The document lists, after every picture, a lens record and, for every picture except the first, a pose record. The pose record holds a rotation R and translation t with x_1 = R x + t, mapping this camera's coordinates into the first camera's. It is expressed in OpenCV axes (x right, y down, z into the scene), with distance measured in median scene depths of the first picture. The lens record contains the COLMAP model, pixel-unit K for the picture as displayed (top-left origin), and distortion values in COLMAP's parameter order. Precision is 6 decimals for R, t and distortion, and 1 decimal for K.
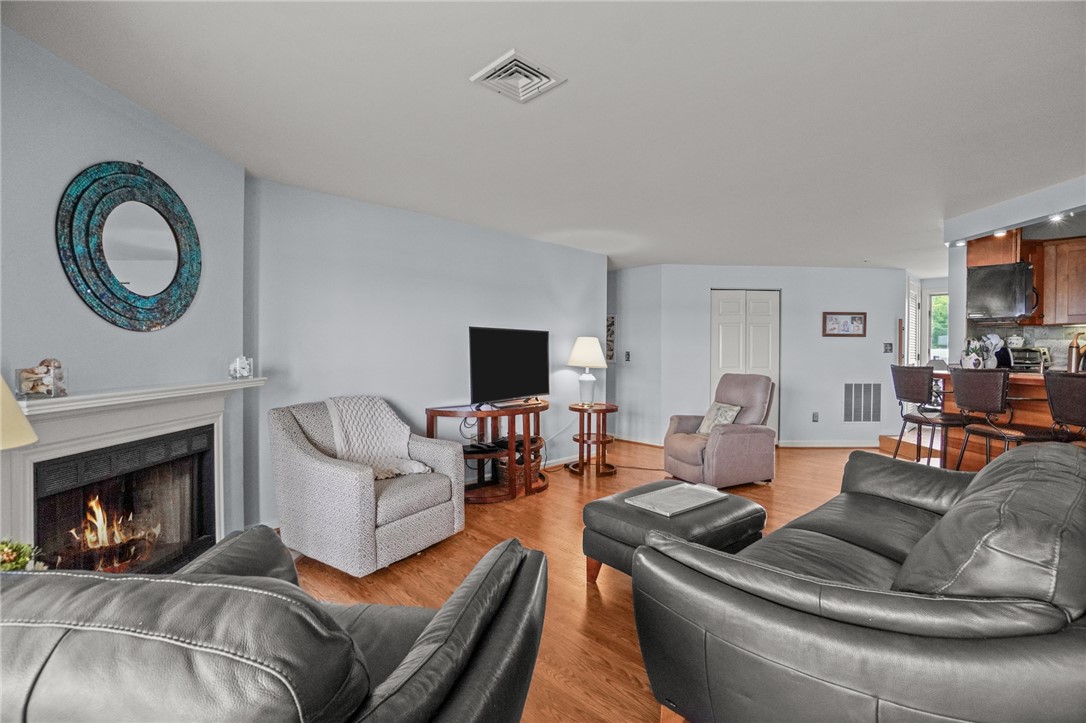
lens RADIAL K [[488.9, 0, 545.1], [0, 488.9, 356.7], [0, 0, 1]] dist [-0.056855, 0.022078]
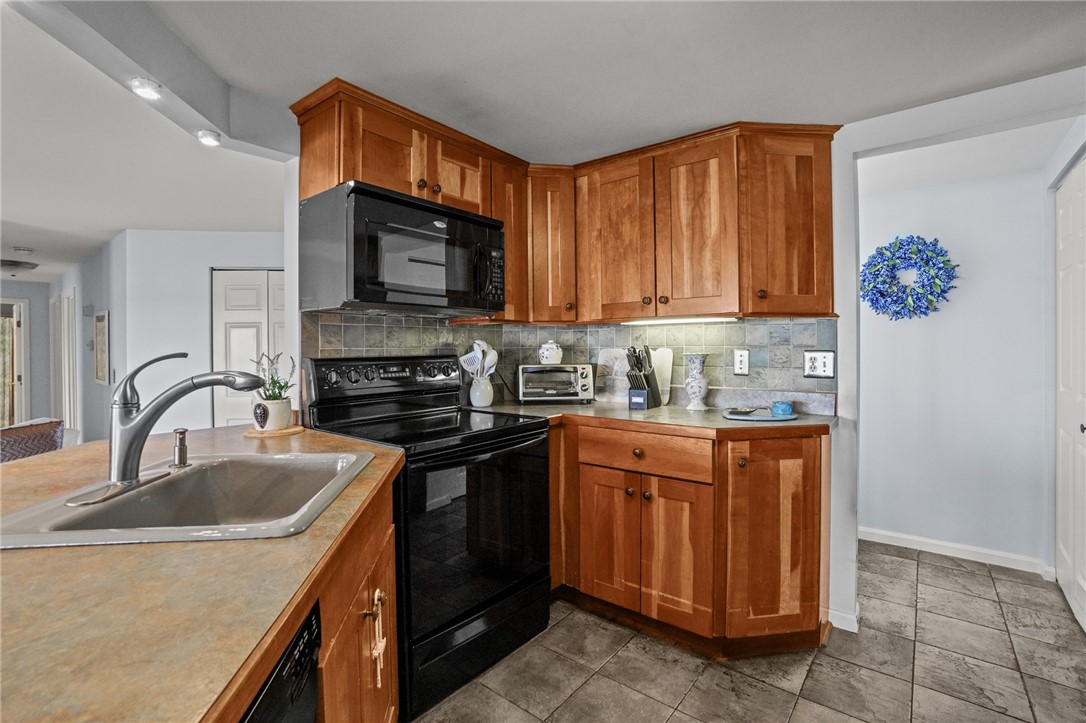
lens RADIAL K [[498.9, 0, 543.2], [0, 498.9, 353.8], [0, 0, 1]] dist [-0.061242, 0.024324]
pose [[0.992913, -0.014347, 0.117976, 1.093980], [0.014131, 0.999897, 0.002660, -0.038349], [-0.118001, -0.000974, 0.993013, 0.503939]]
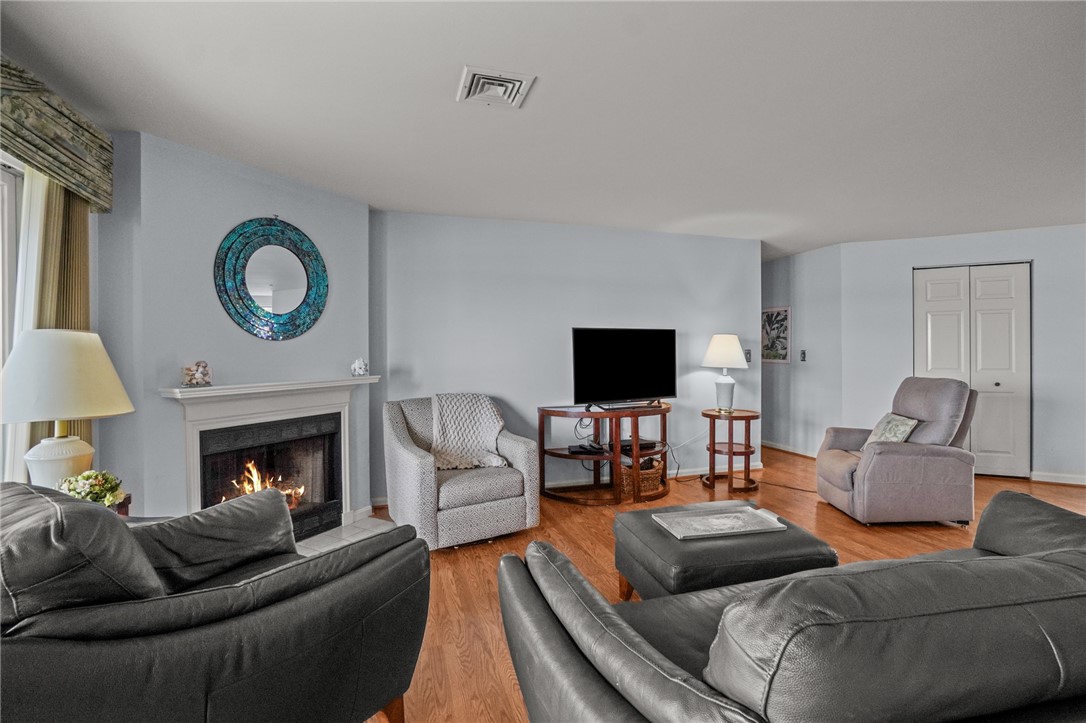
lens RADIAL K [[498.9, 0, 543.2], [0, 498.9, 353.8], [0, 0, 1]] dist [-0.061242, 0.024324]
pose [[0.891267, -0.009145, -0.453386, 0.257867], [0.006148, 0.999948, -0.008085, 0.000412], [0.453436, 0.004419, 0.891278, 0.054979]]
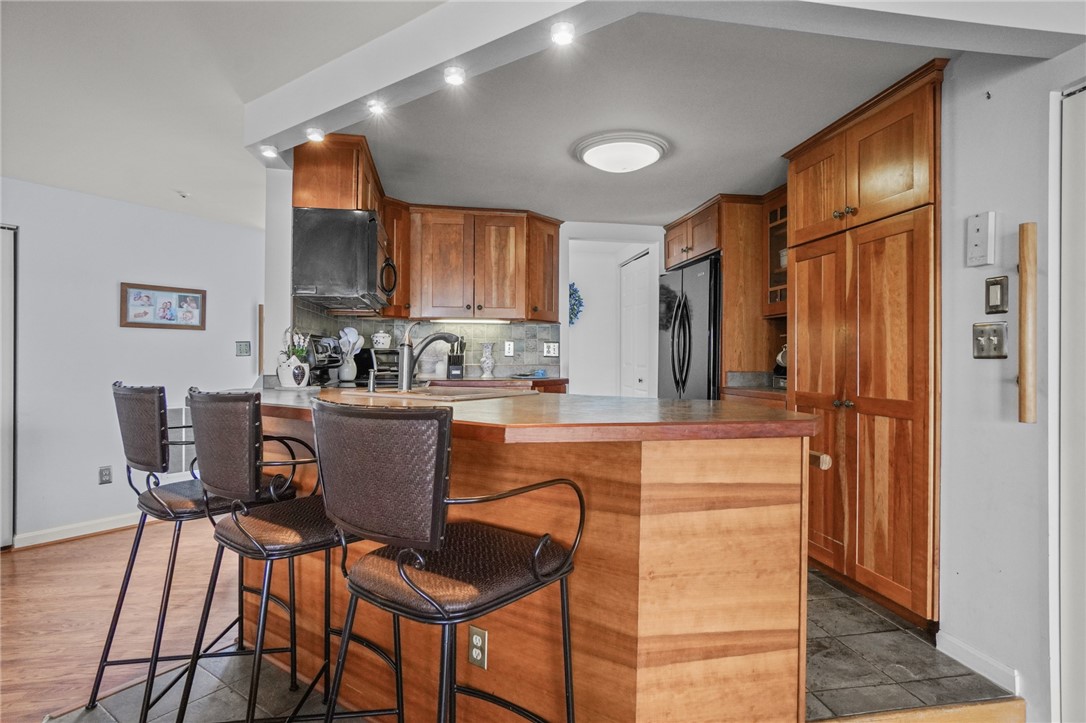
lens RADIAL K [[574.1, 0, 543.3], [0, 574.1, 358.4], [0, 0, 1]] dist [-0.002880, -0.000345]
pose [[0.580492, -0.002481, 0.814262, 0.511091], [0.007665, 0.999968, -0.002418, -0.000524], [-0.814230, 0.007645, 0.580492, 0.352586]]
